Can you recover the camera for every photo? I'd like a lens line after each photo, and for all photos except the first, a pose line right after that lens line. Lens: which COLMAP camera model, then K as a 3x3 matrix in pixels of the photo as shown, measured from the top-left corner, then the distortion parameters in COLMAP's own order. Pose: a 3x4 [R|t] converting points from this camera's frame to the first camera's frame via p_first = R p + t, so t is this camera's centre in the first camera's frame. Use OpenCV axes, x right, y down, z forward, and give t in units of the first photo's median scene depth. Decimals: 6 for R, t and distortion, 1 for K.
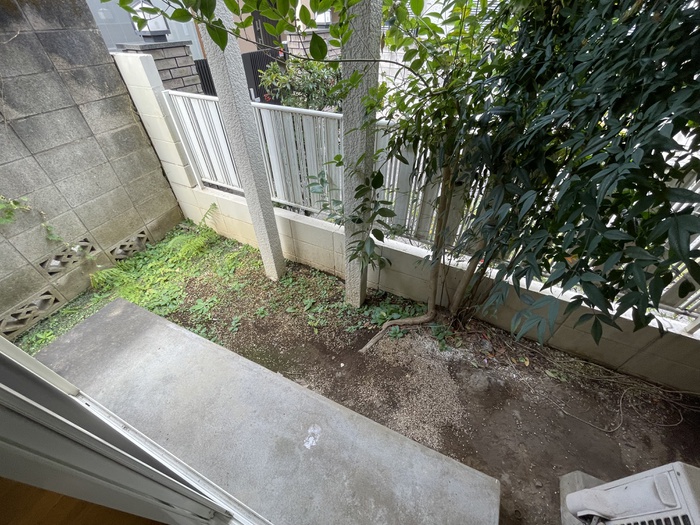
lens RADIAL K [[283.3, 0, 349.9], [0, 283.3, 260.9], [0, 0, 1]] dist [-0.001712, -0.000048]
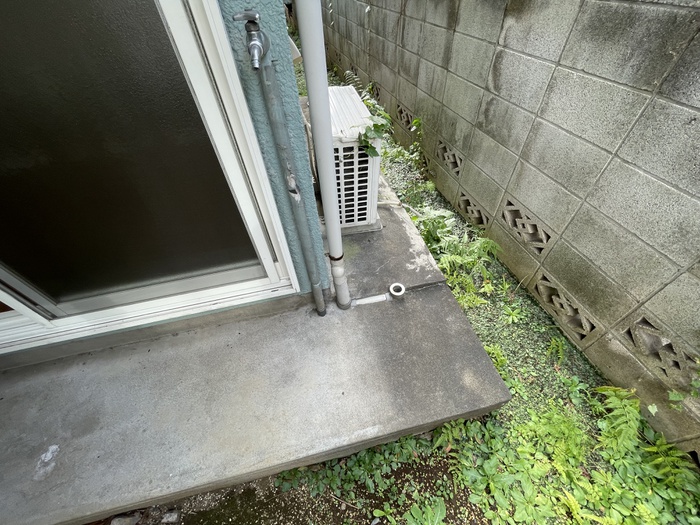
lens RADIAL K [[283.3, 0, 349.9], [0, 283.3, 260.9], [0, 0, 1]] dist [-0.001712, -0.000048]
pose [[-0.791911, 0.475064, -0.383654, -0.435984], [-0.369161, 0.128012, 0.920507, -0.255907], [0.486412, 0.870590, 0.074001, 0.519785]]
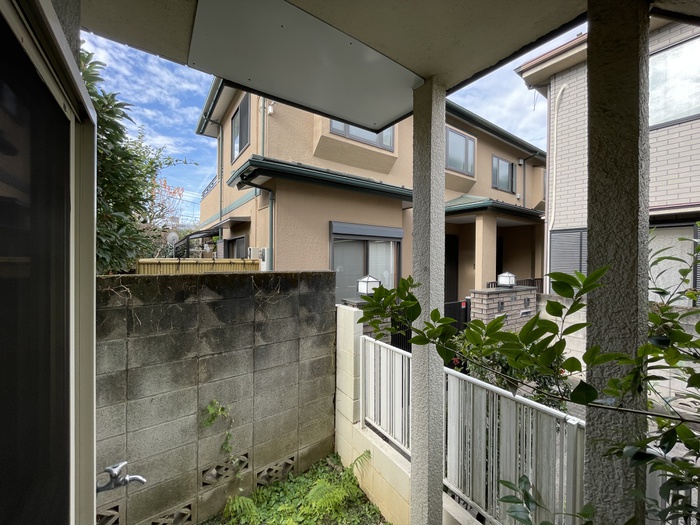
lens RADIAL K [[283.3, 0, 349.9], [0, 283.3, 260.9], [0, 0, 1]] dist [-0.001712, -0.000048]
pose [[0.858224, 0.008408, -0.513206, -0.096800], [-0.347262, 0.745799, -0.568501, -0.140905], [0.377969, 0.666118, 0.642982, 0.022027]]
